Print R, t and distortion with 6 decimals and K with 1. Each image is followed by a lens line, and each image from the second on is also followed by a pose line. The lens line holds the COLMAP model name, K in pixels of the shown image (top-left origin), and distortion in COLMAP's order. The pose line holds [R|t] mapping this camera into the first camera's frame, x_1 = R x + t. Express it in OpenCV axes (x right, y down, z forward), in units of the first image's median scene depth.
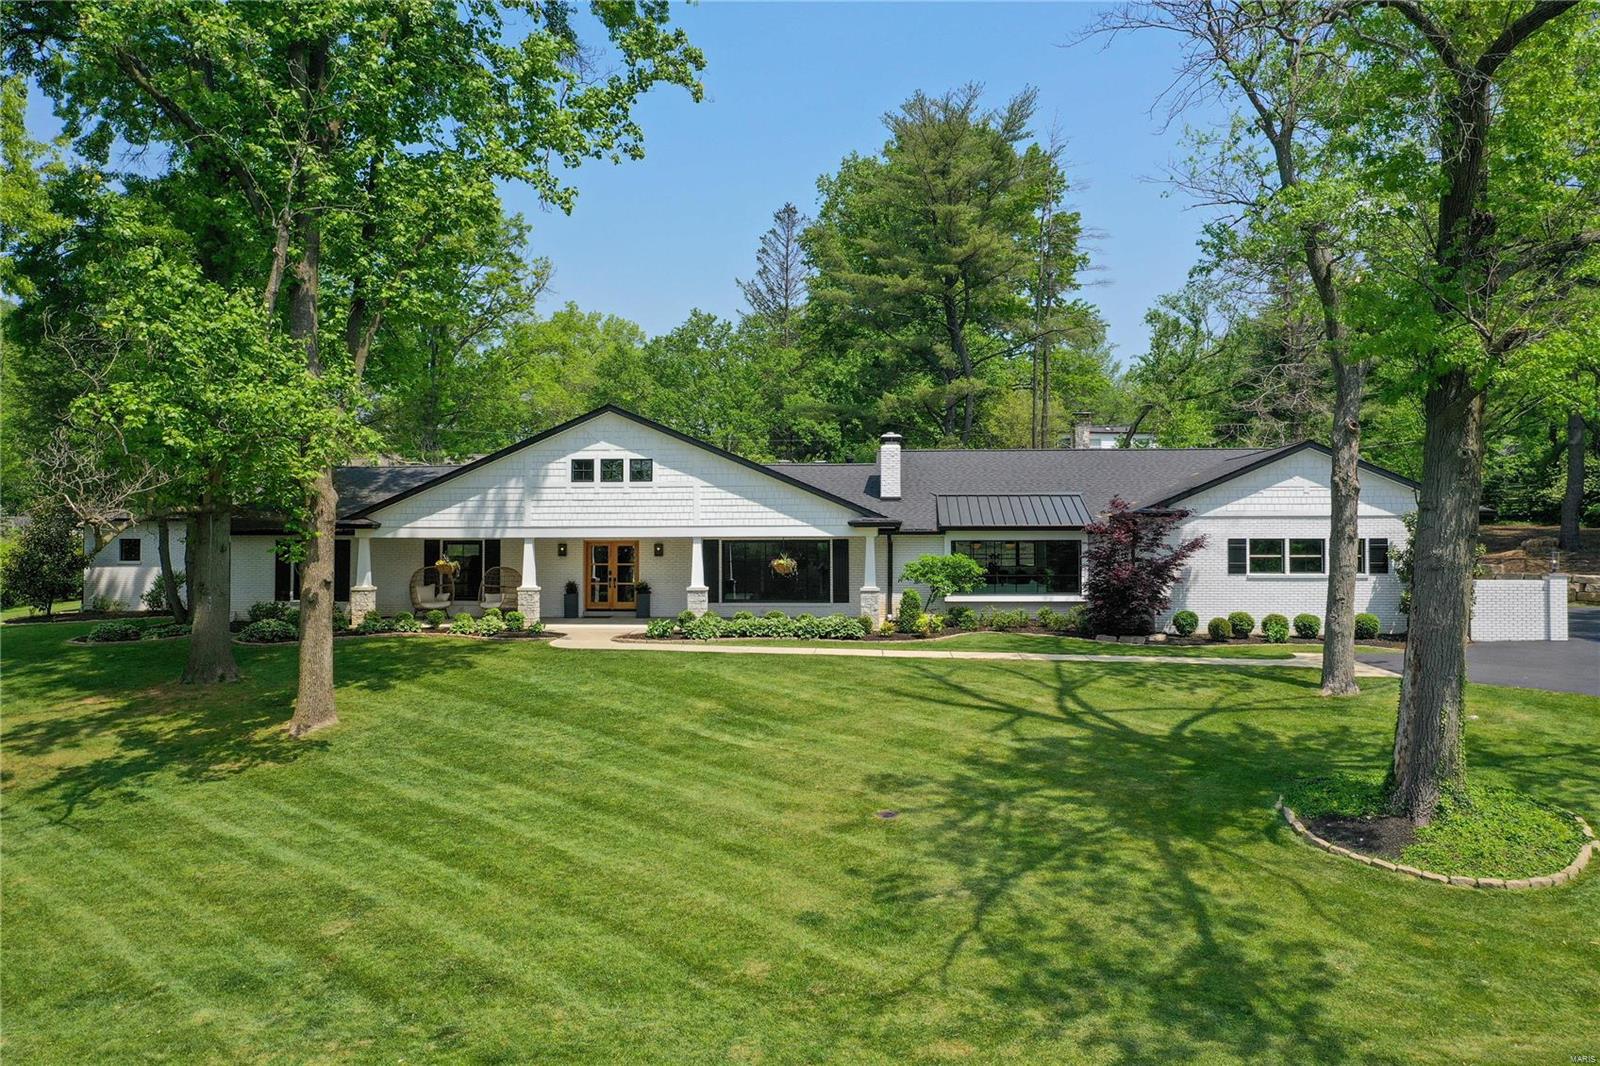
lens RADIAL K [[1259.6, 0, 800.0], [0, 1259.6, 533.0], [0, 0, 1]] dist [-0.004169, -0.004535]
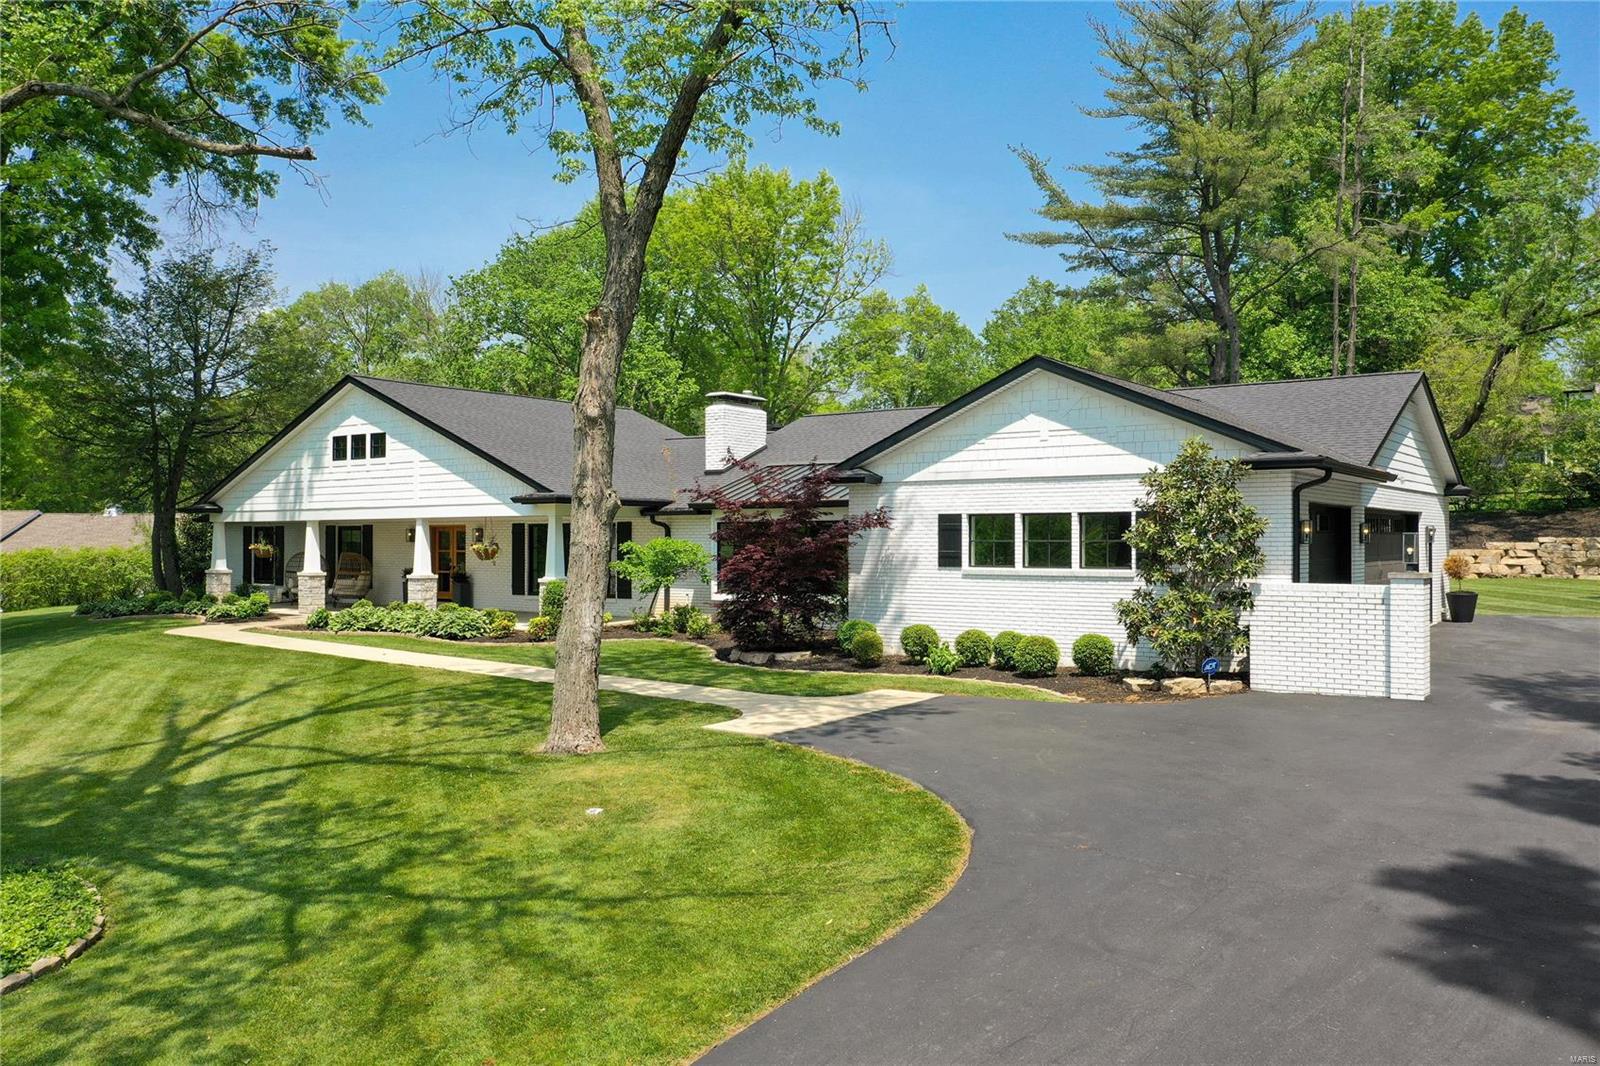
lens RADIAL K [[1267.0, 0, 800.0], [0, 1267.0, 533.0], [0, 0, 1]] dist [-0.013753, 0.001751]
pose [[0.849097, -0.001117, -0.528236, 0.851015], [0.000018, 0.999998, -0.002085, 0.021375], [0.528237, 0.001761, 0.849095, 0.532991]]
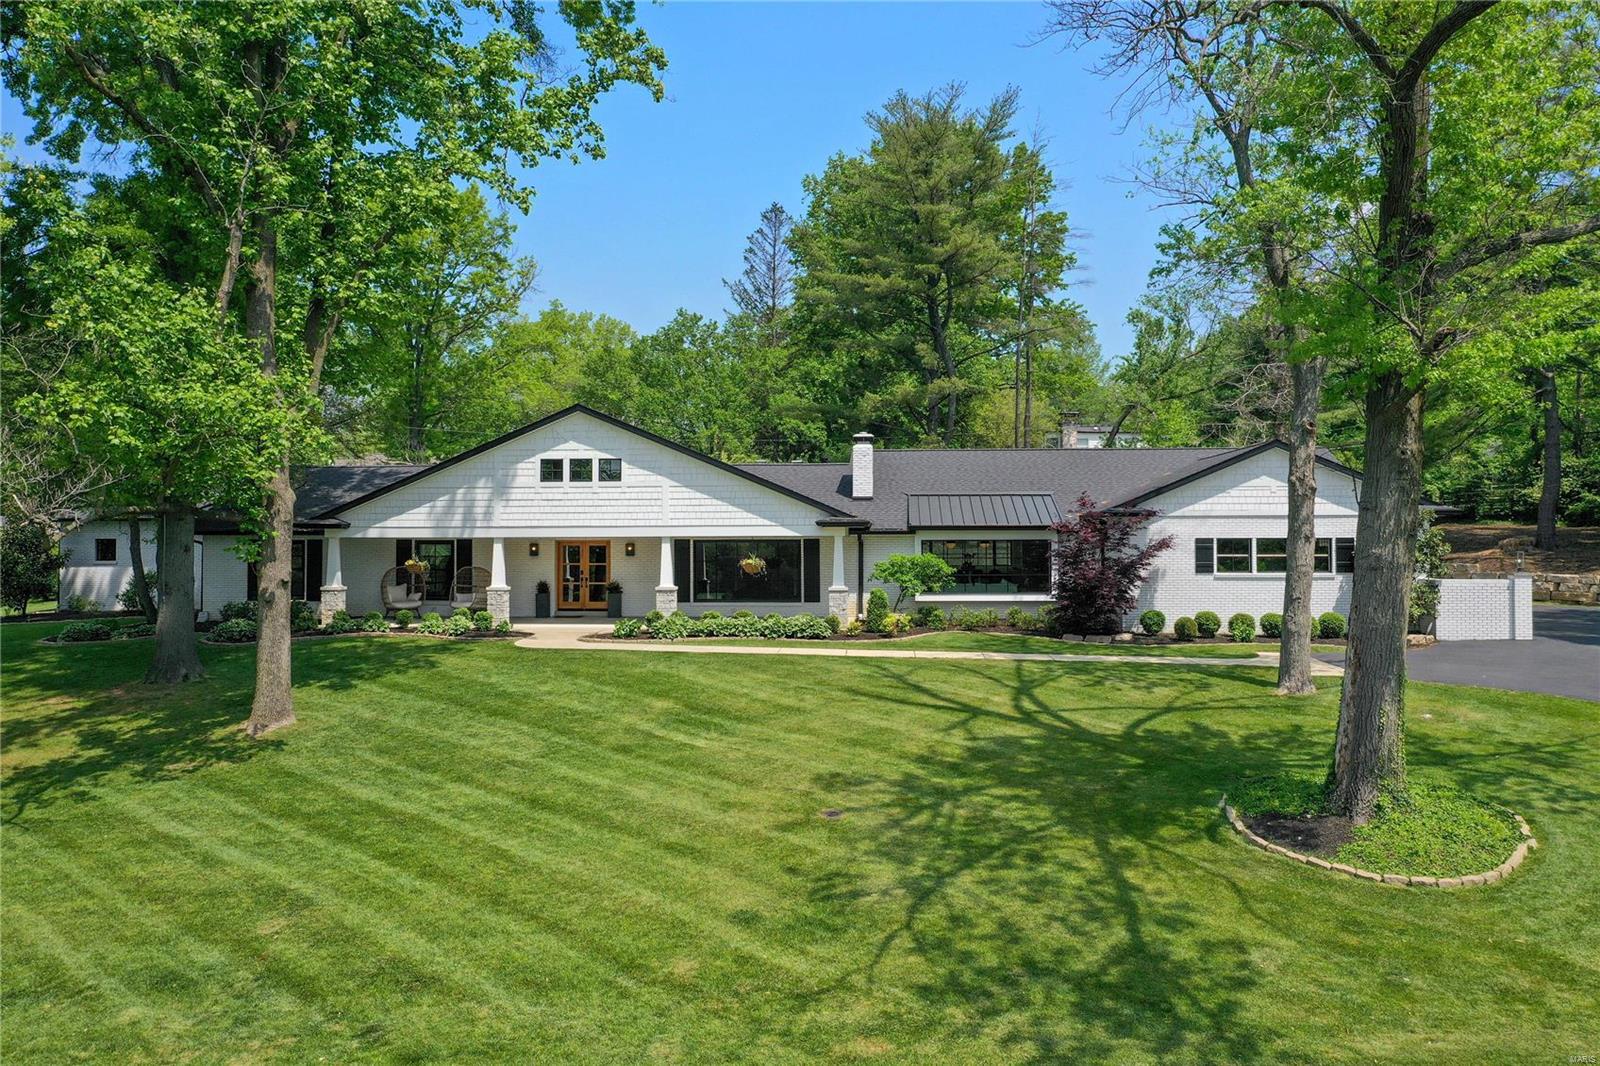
lens RADIAL K [[1260.3, 0, 800.0], [0, 1260.3, 533.0], [0, 0, 1]] dist [-0.001514, -0.008911]
pose [[0.999997, -0.000140, 0.002491, 0.030947], [0.000139, 1.000000, 0.000225, 0.000137], [-0.002491, -0.000224, 0.999997, -0.001931]]
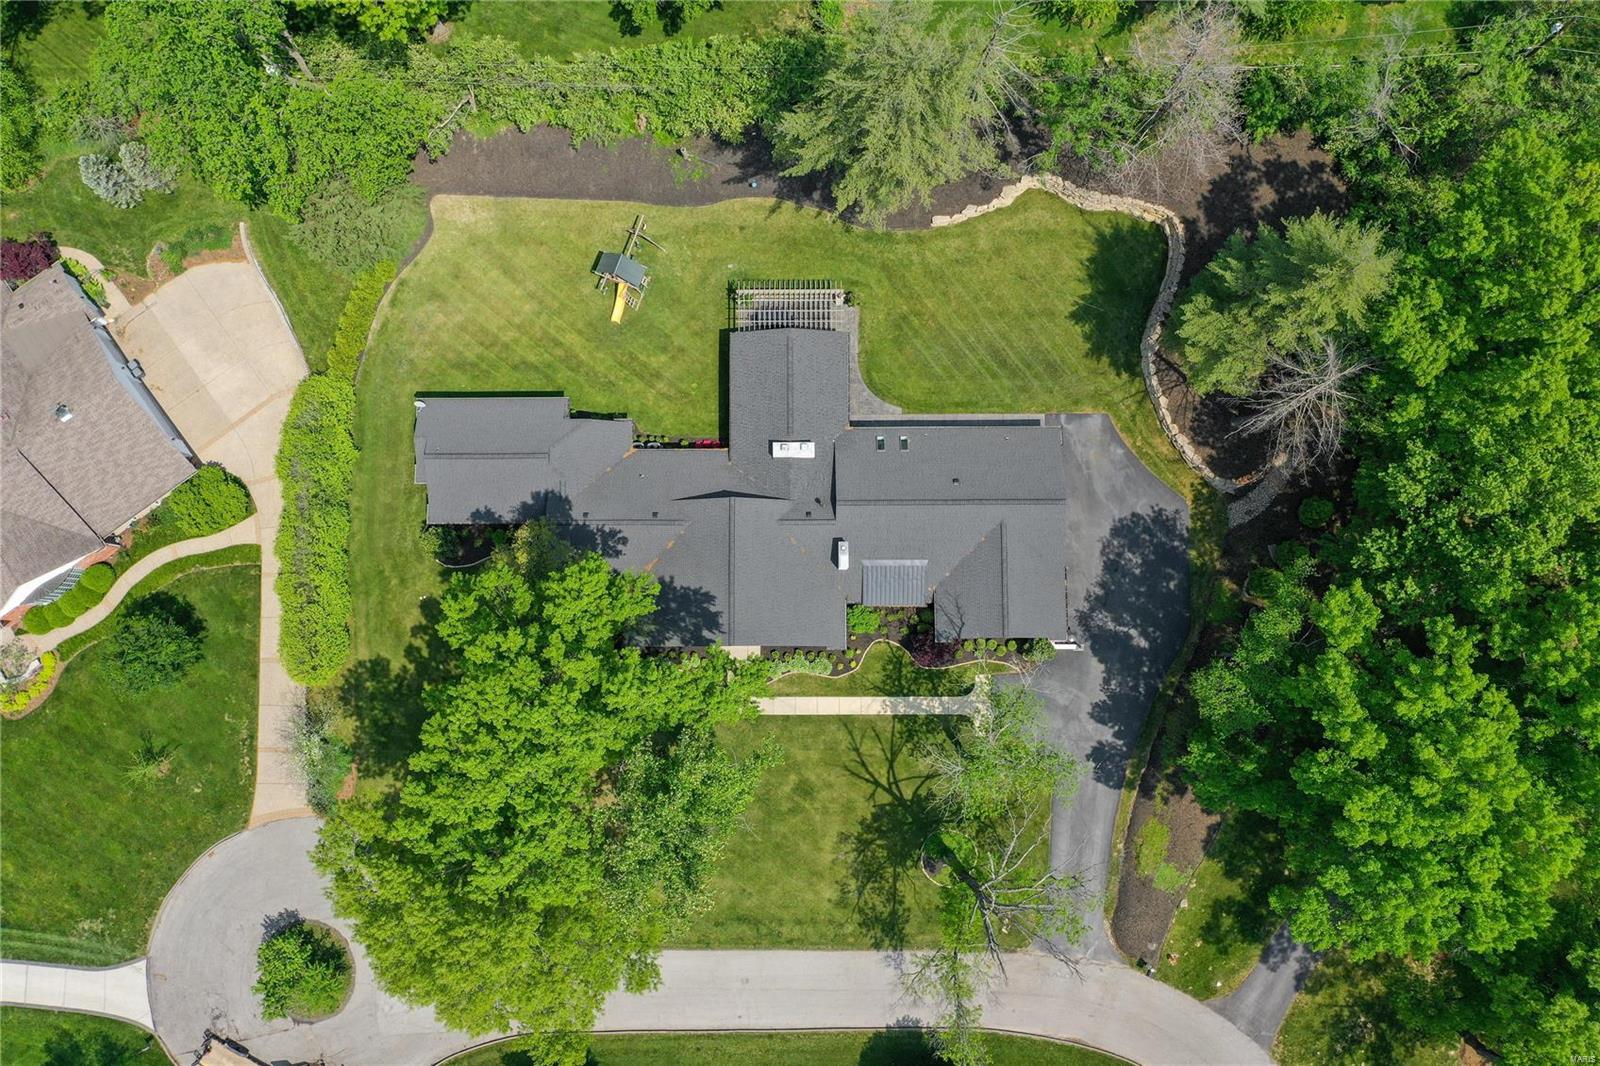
lens RADIAL K [[1260.3, 0, 800.0], [0, 1260.3, 533.0], [0, 0, 1]] dist [-0.001514, -0.008911]
pose [[0.997079, -0.076334, -0.002465, 0.009502], [0.010717, 0.107886, 0.994105, -3.547919], [-0.075619, -0.991228, 0.108389, 1.279634]]
